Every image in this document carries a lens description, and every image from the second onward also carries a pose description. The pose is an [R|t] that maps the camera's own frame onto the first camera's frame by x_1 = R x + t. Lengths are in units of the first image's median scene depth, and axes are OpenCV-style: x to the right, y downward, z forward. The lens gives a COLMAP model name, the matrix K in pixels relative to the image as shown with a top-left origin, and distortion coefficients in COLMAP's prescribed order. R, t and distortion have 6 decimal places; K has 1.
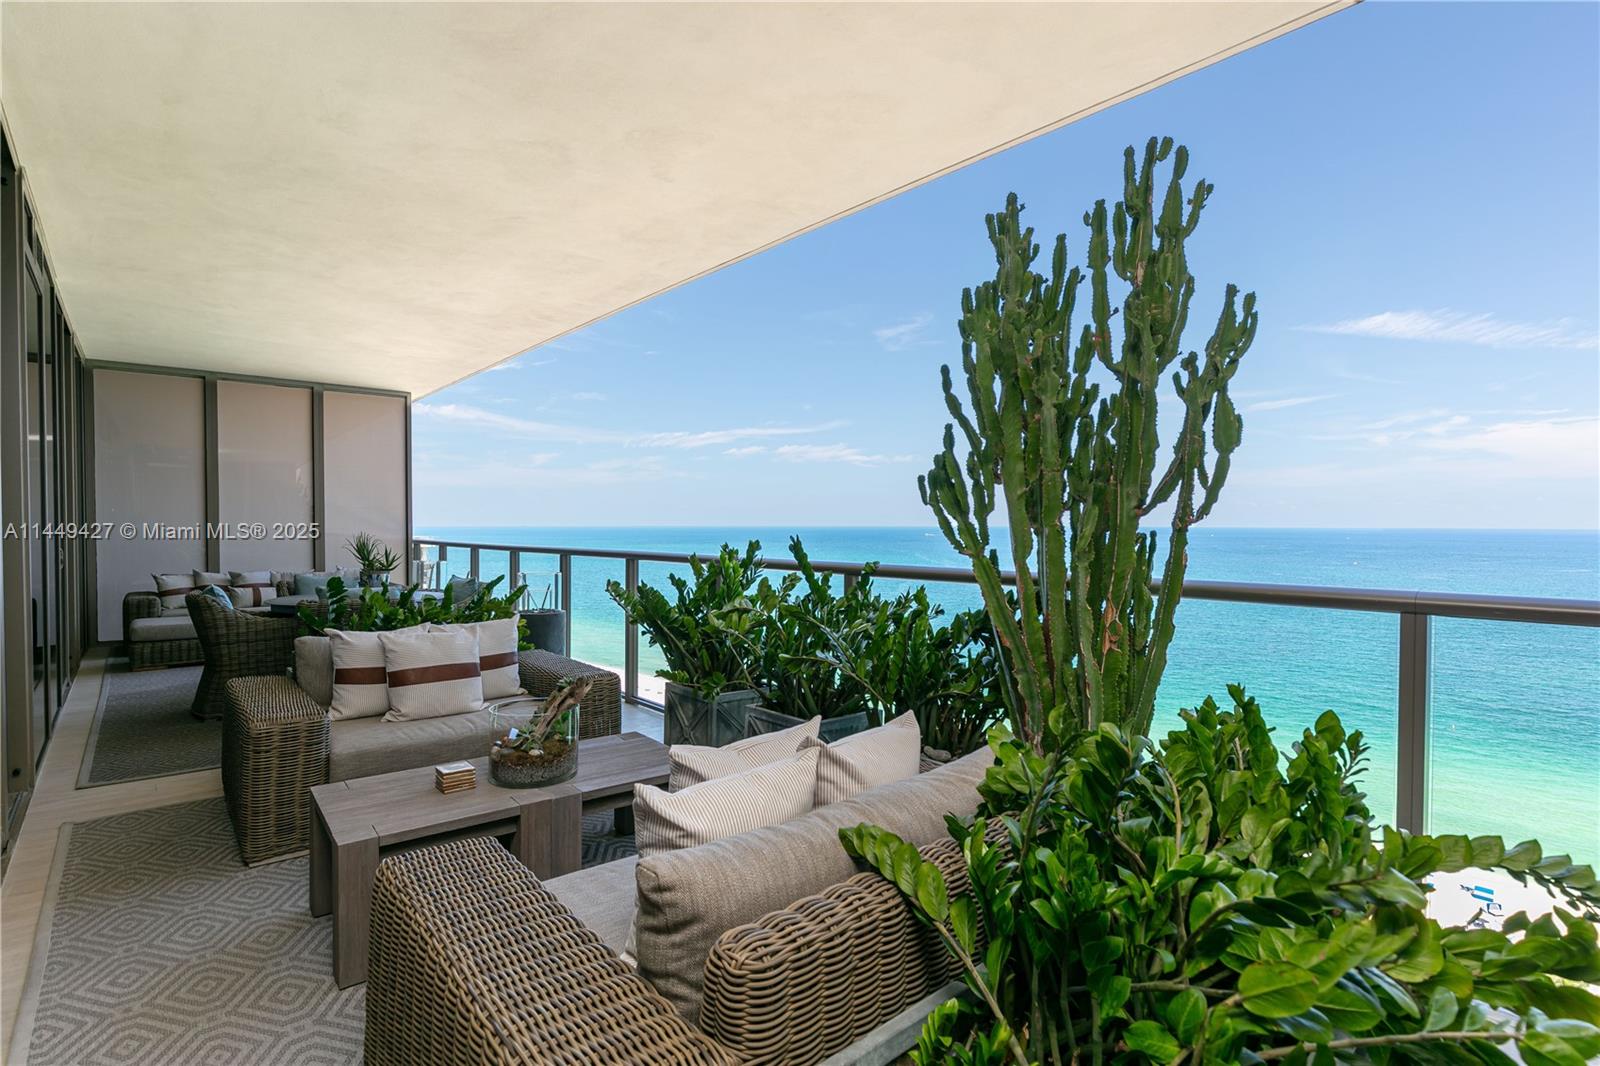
lens RADIAL K [[768.7, 0, 805.9], [0, 768.7, 533.9], [0, 0, 1]] dist [0.000349, -0.000412]
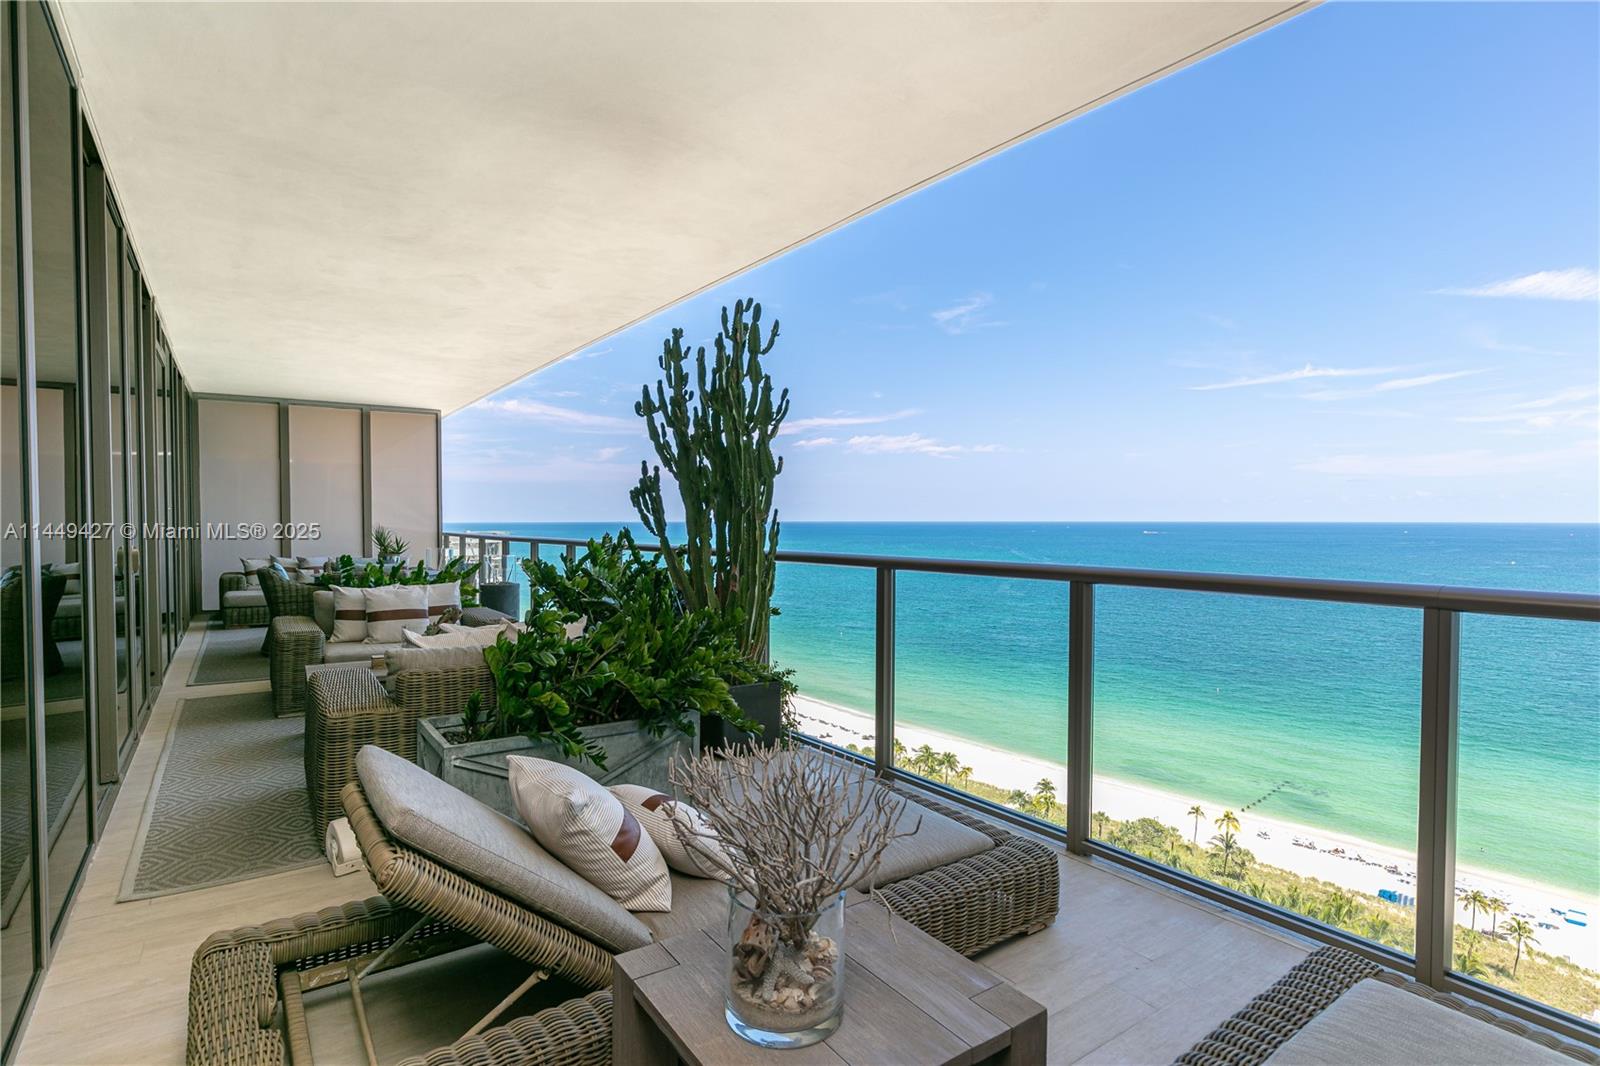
lens RADIAL K [[809.0, 0, 794.6], [0, 809.0, 529.7], [0, 0, 1]] dist [0.018217, -0.001229]
pose [[0.992879, -0.001429, -0.119115, 0.321519], [0.001599, 0.999998, 0.001332, 0.004381], [0.119113, -0.001513, 0.992880, -0.339088]]
